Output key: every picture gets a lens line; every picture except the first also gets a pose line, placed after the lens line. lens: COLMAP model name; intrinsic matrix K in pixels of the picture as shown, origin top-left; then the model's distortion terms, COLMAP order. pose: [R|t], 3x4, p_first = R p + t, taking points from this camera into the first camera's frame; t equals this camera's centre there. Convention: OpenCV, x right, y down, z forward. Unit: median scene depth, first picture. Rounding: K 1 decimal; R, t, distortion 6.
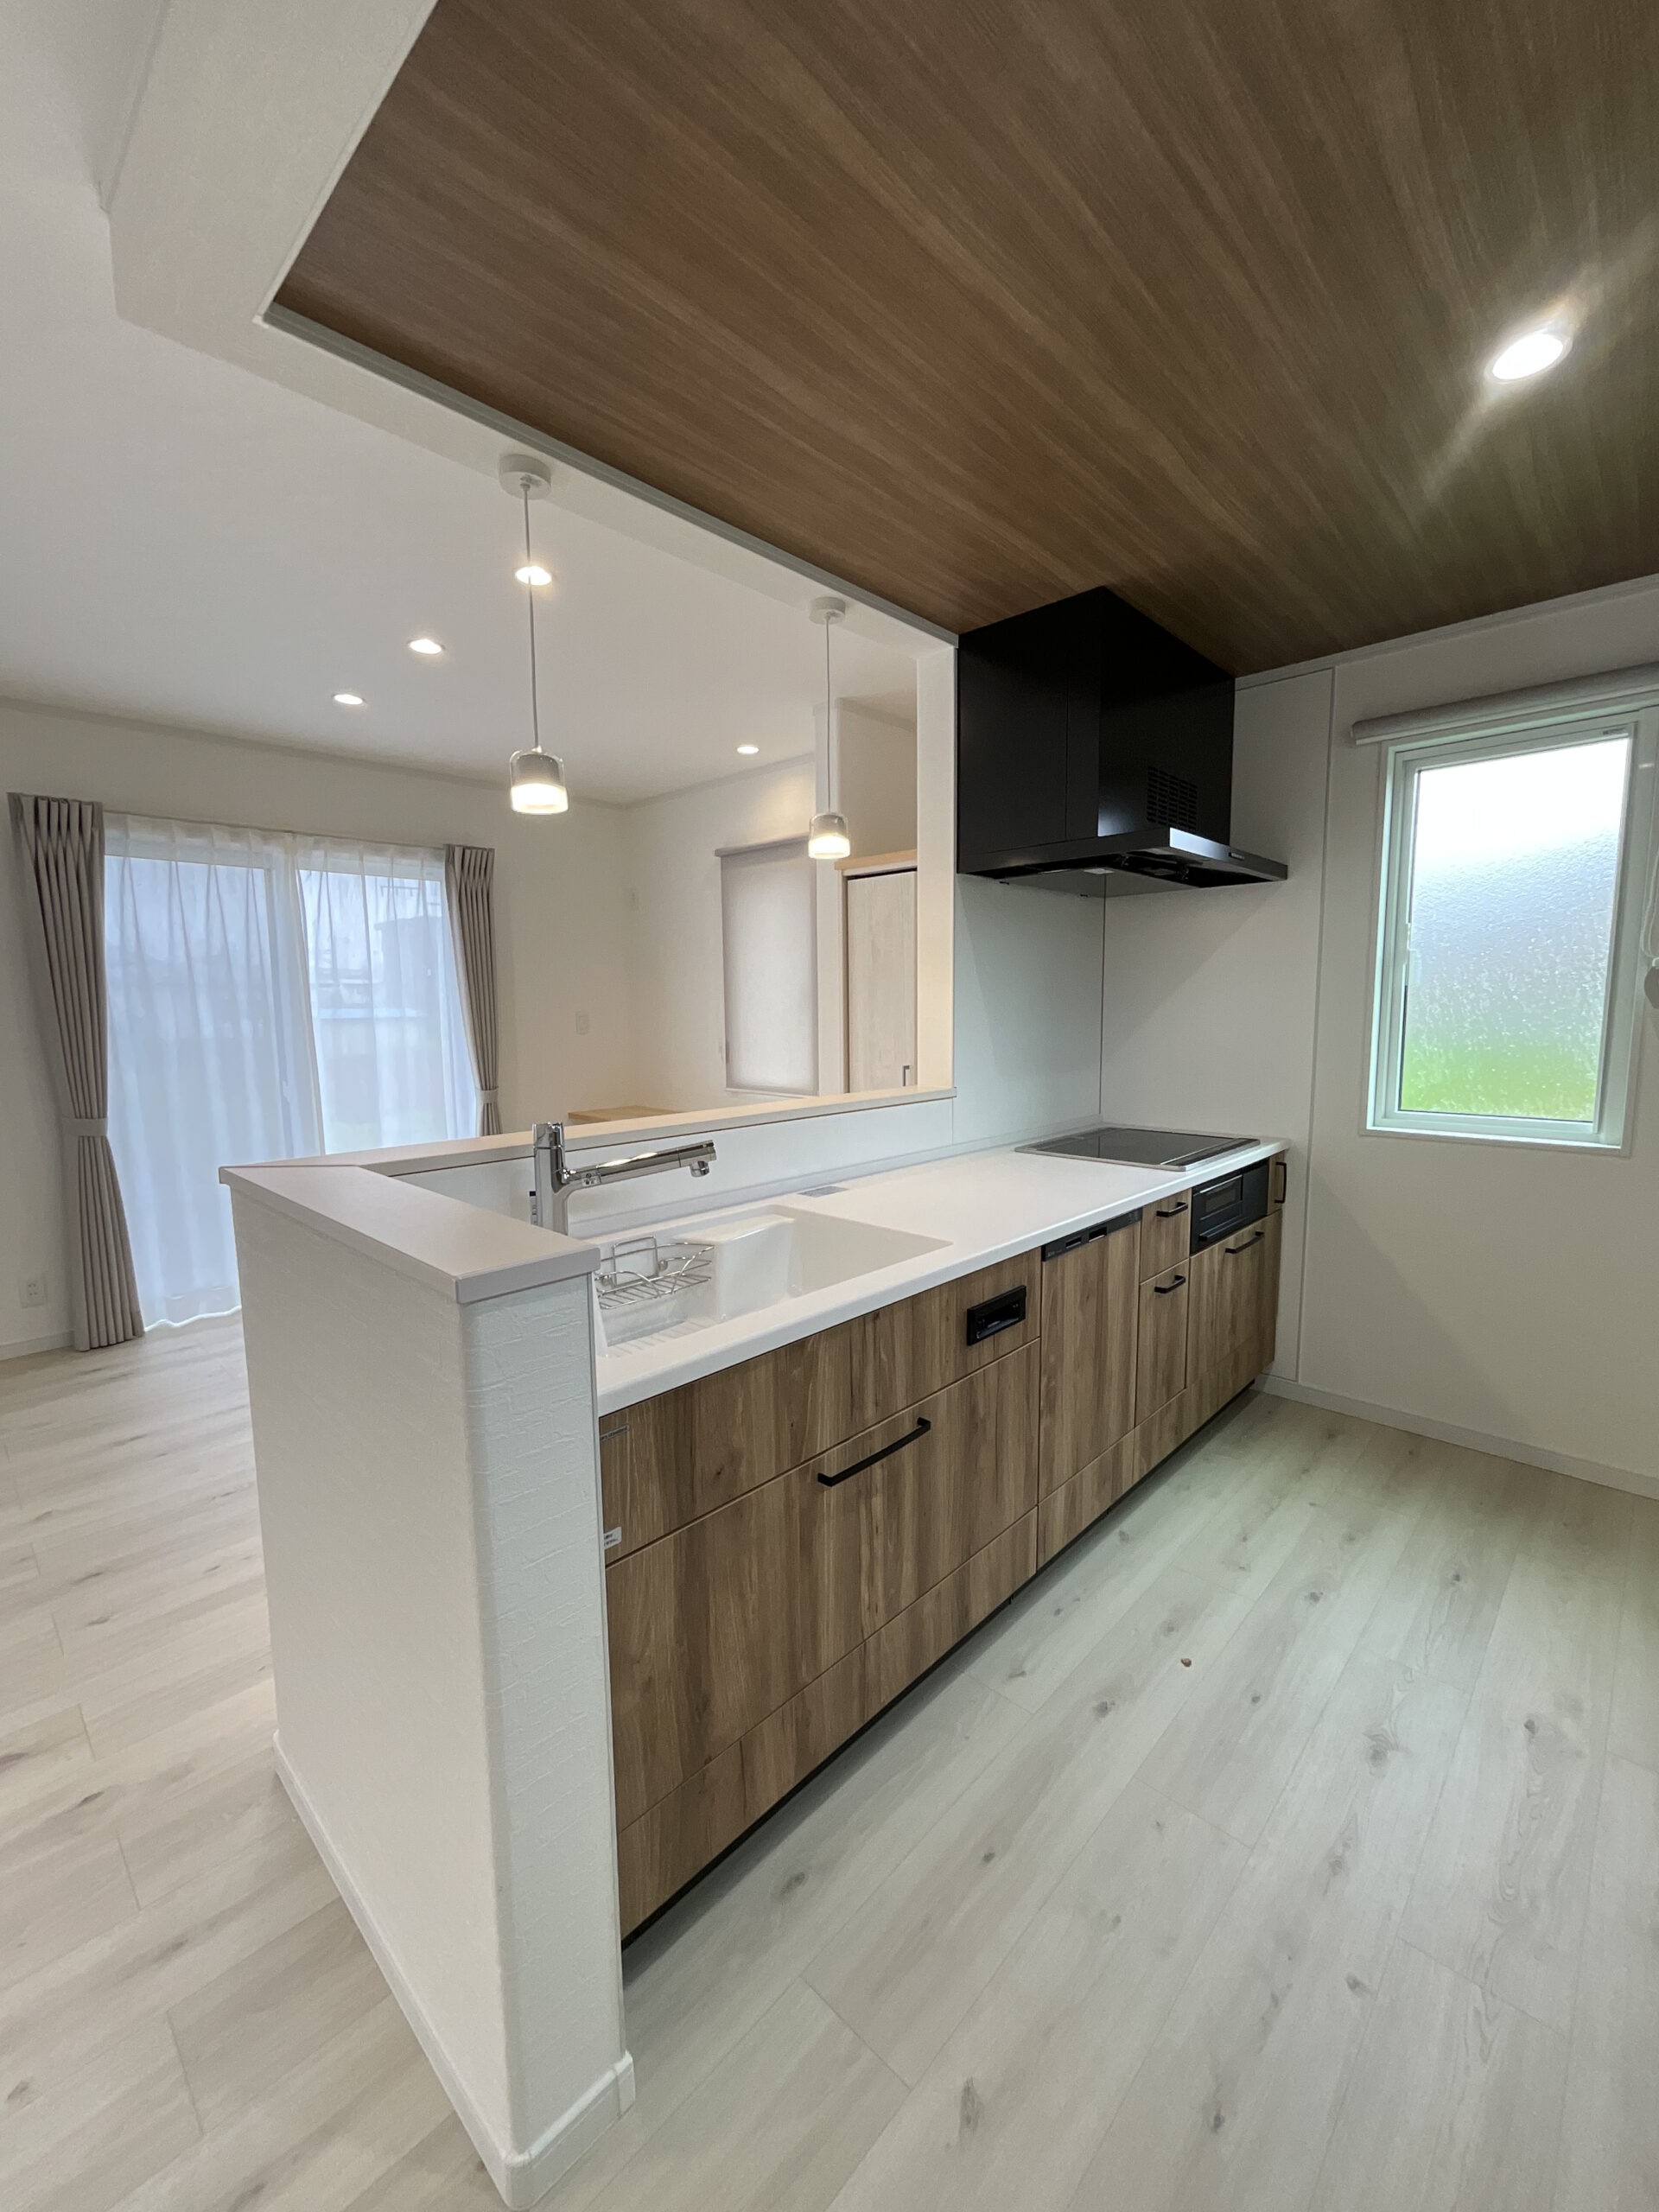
lens RADIAL K [[897.1, 0, 822.3], [0, 897.1, 1109.8], [0, 0, 1]] dist [0.001148, -0.001022]
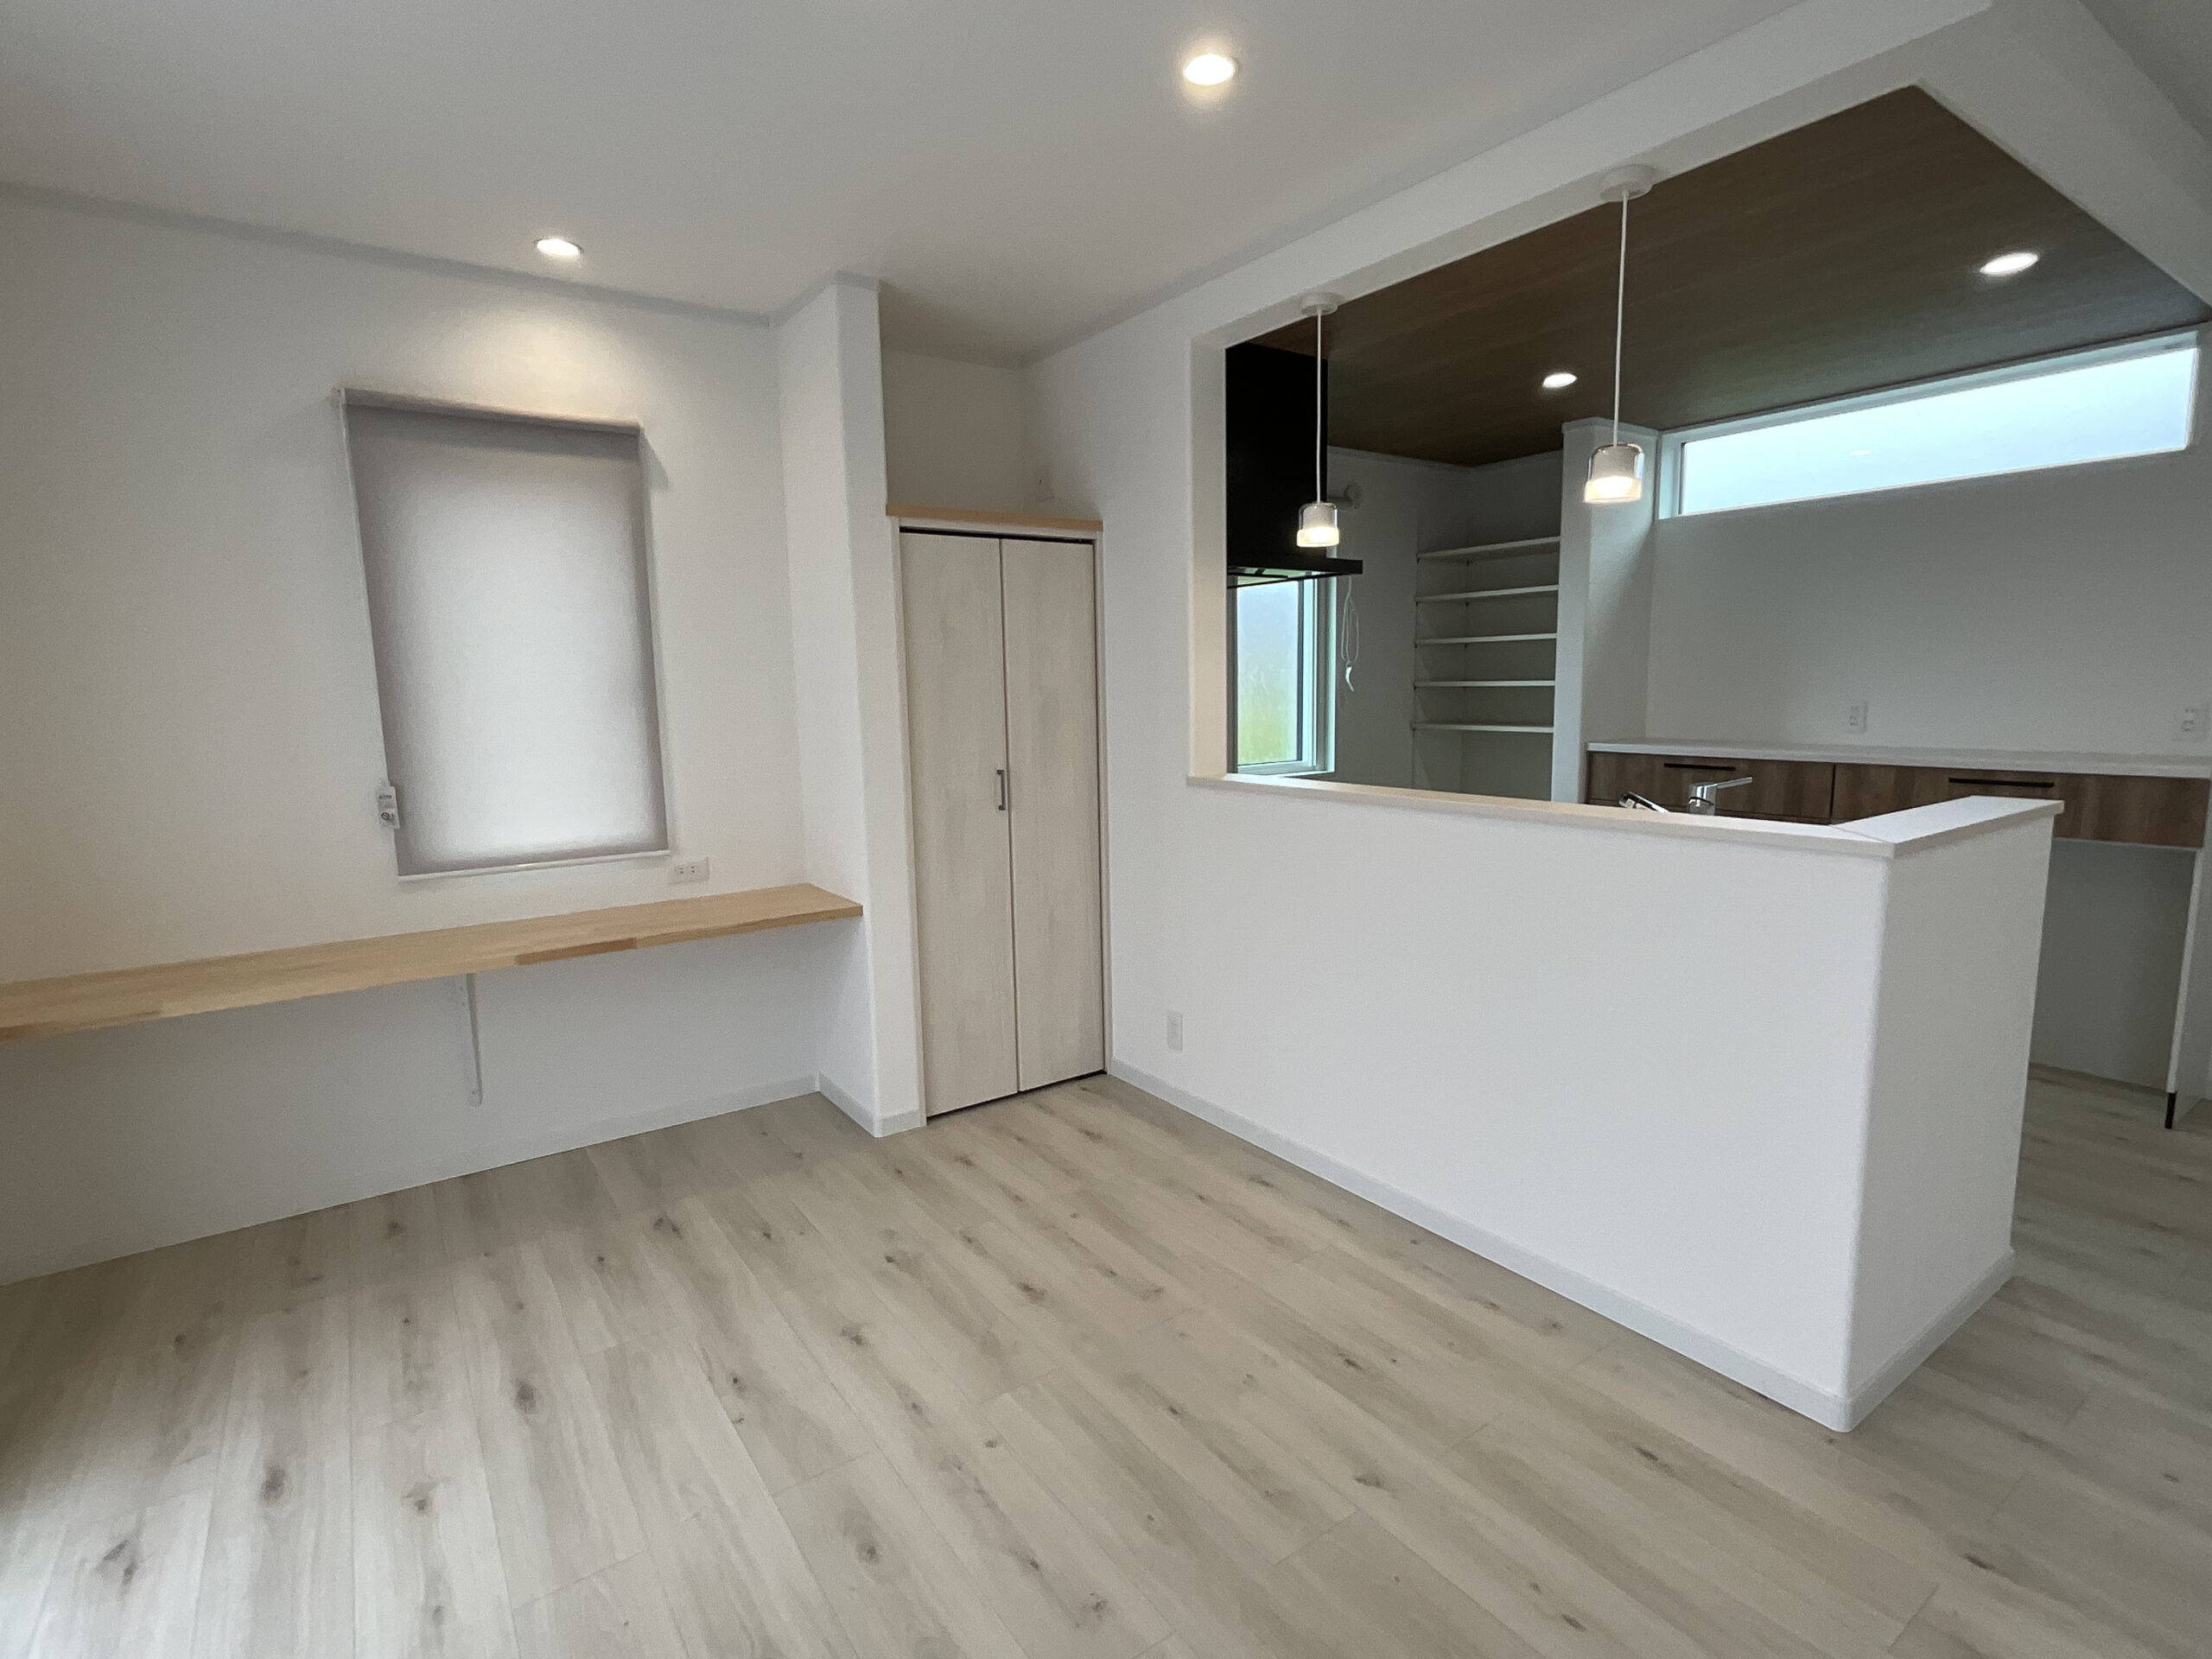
lens RADIAL K [[1086.4, 0, 1109.4], [0, 1086.4, 827.1], [0, 0, 1]] dist [-0.002431, 0.001309]
pose [[0.193000, -0.125846, 0.973095, -1.658377], [0.134063, 0.985822, 0.100902, -0.158311], [-0.971997, 0.110982, 0.207135, 1.307329]]
